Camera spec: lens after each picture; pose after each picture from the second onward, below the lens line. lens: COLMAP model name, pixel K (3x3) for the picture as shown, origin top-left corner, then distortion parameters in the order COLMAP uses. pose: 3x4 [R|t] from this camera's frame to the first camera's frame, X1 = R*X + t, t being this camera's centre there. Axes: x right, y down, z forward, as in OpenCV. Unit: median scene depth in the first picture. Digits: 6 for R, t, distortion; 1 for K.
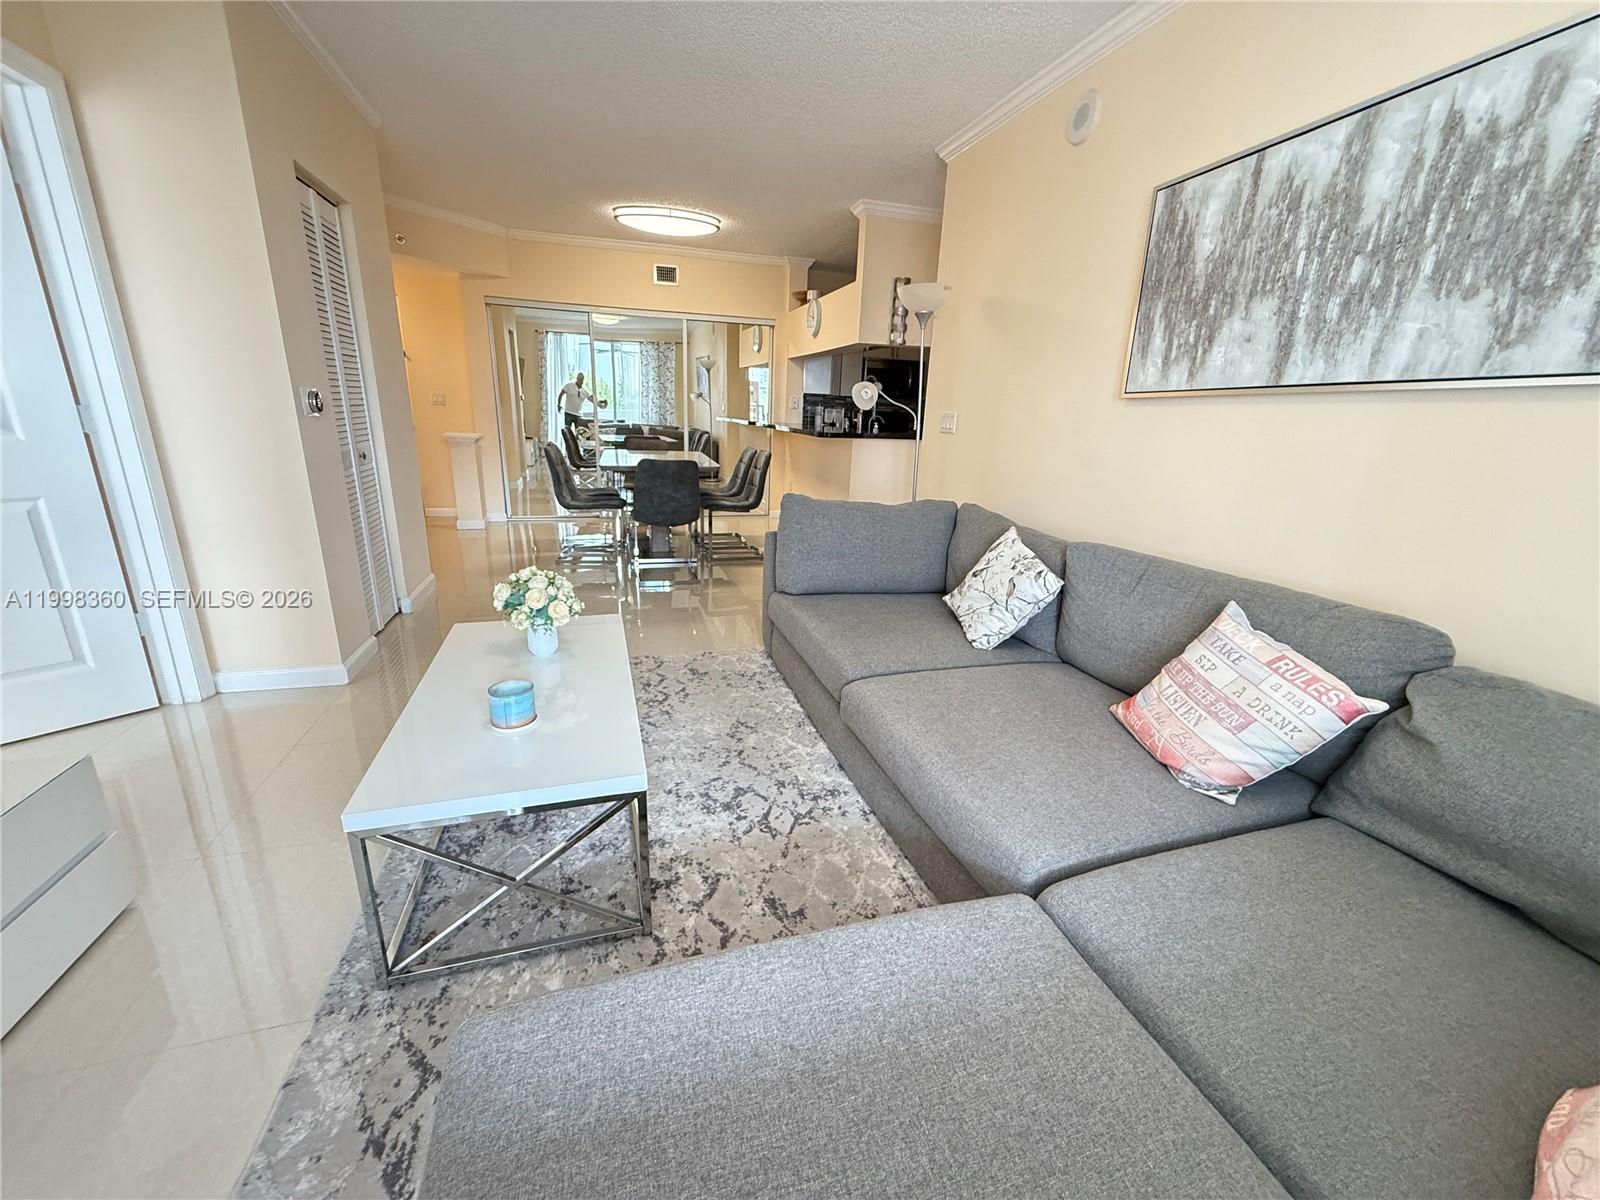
lens RADIAL K [[640.6, 0, 800.8], [0, 640.6, 598.4], [0, 0, 1]] dist [-0.002529, 0.001443]
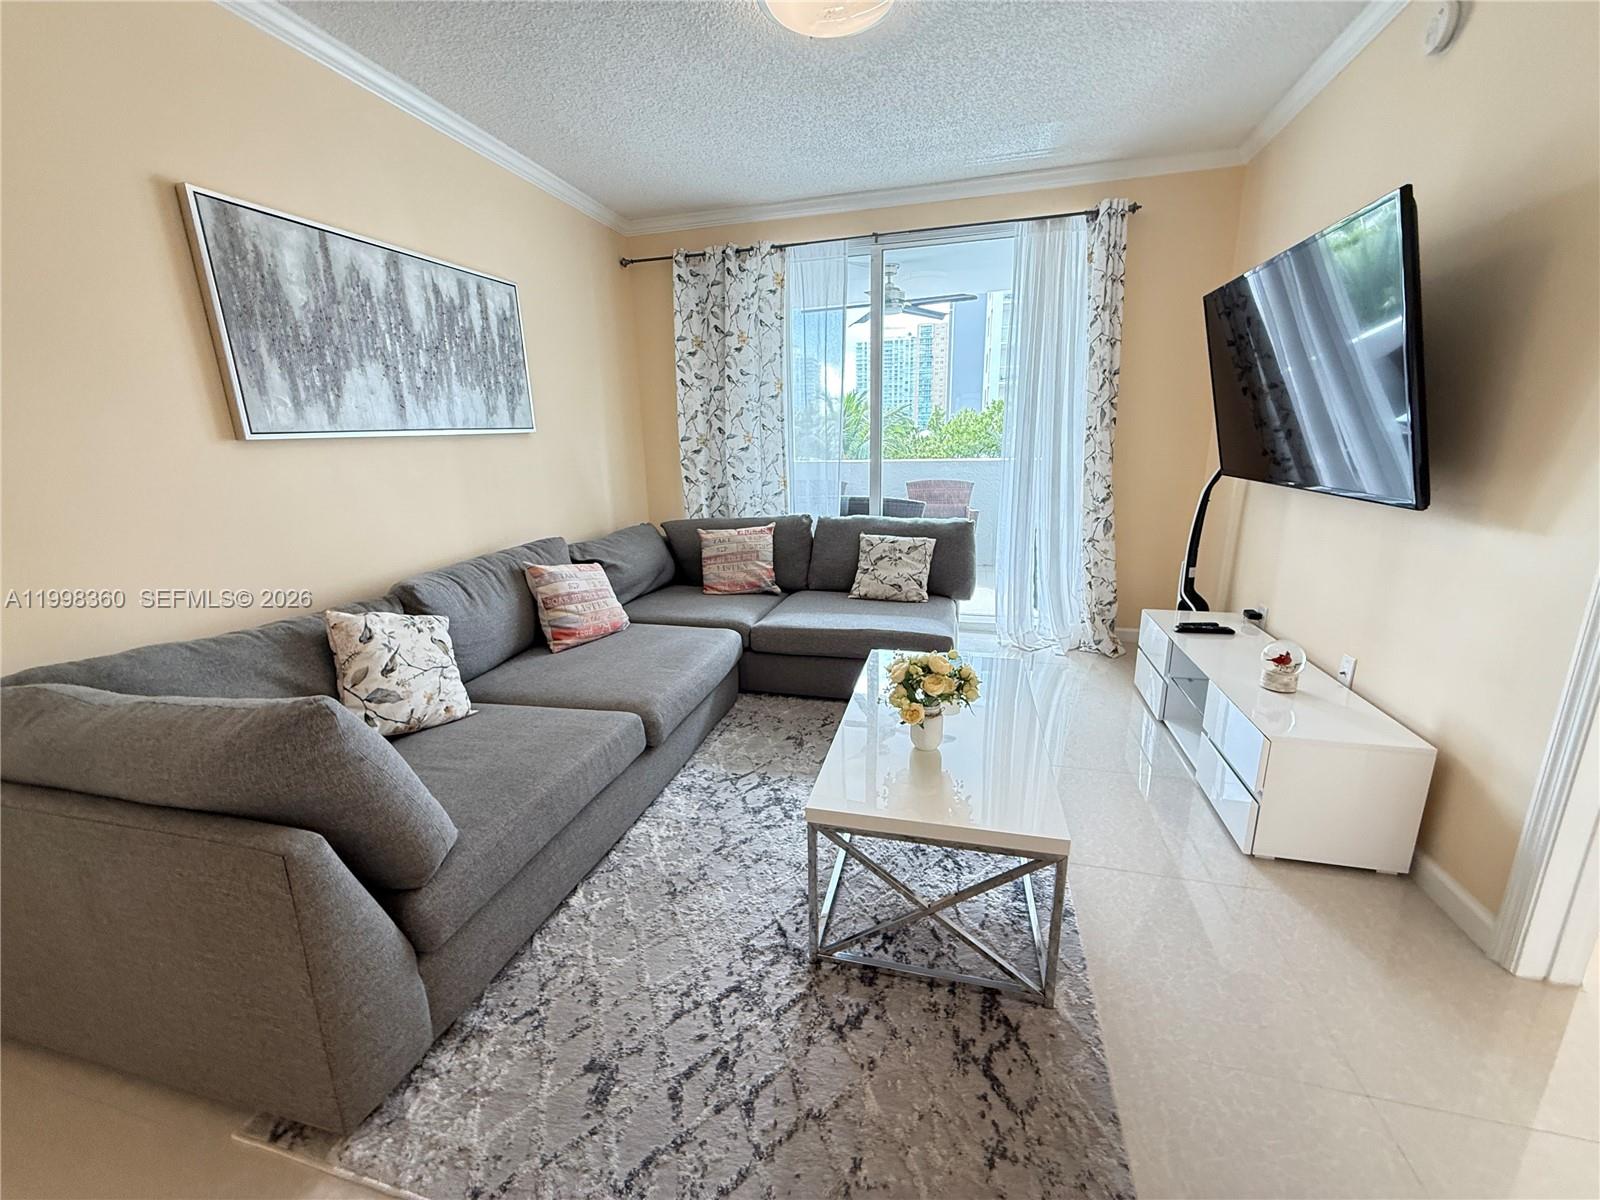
lens RADIAL K [[640.6, 0, 799.0], [0, 640.6, 598.0], [0, 0, 1]] dist [-0.002529, 0.001443]
pose [[-0.851271, -0.145827, 0.504056, -0.699876], [0.140118, 0.862552, 0.486180, -0.560597], [-0.505673, 0.484498, -0.713832, 1.698886]]
